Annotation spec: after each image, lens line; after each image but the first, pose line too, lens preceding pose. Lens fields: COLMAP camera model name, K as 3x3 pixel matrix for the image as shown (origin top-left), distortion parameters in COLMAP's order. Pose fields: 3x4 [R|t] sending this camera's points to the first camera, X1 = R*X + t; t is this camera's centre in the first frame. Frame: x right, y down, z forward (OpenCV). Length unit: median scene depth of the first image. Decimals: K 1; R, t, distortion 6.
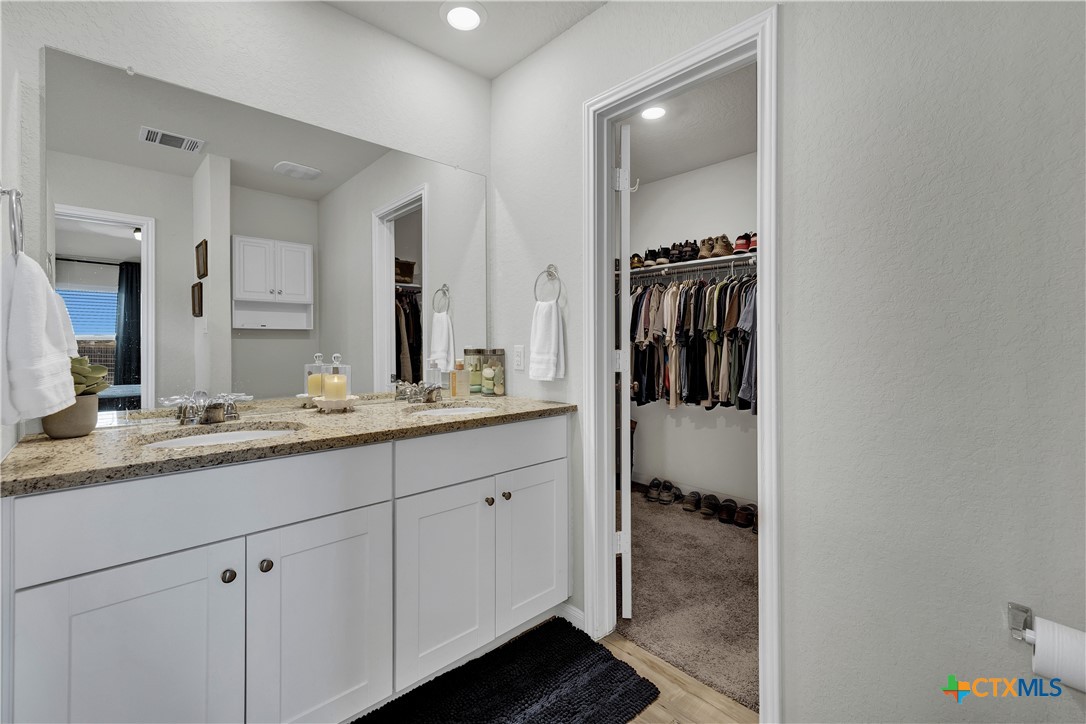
lens RADIAL K [[471.1, 0, 530.6], [0, 471.1, 348.0], [0, 0, 1]] dist [0.002873, 0.000826]
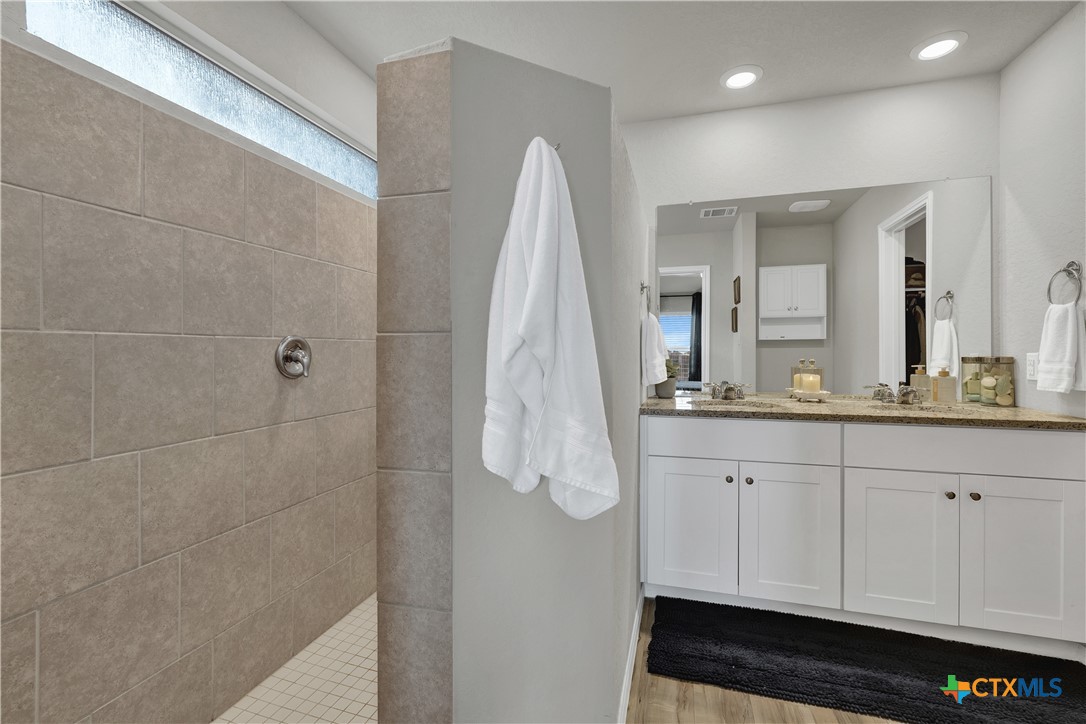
lens RADIAL K [[471.1, 0, 530.6], [0, 471.1, 348.0], [0, 0, 1]] dist [0.002873, 0.000826]
pose [[0.496623, -0.008229, -0.867927, 0.280877], [-0.006788, 0.999888, -0.013364, 0.002945], [0.867940, 0.012529, 0.496511, -0.288302]]
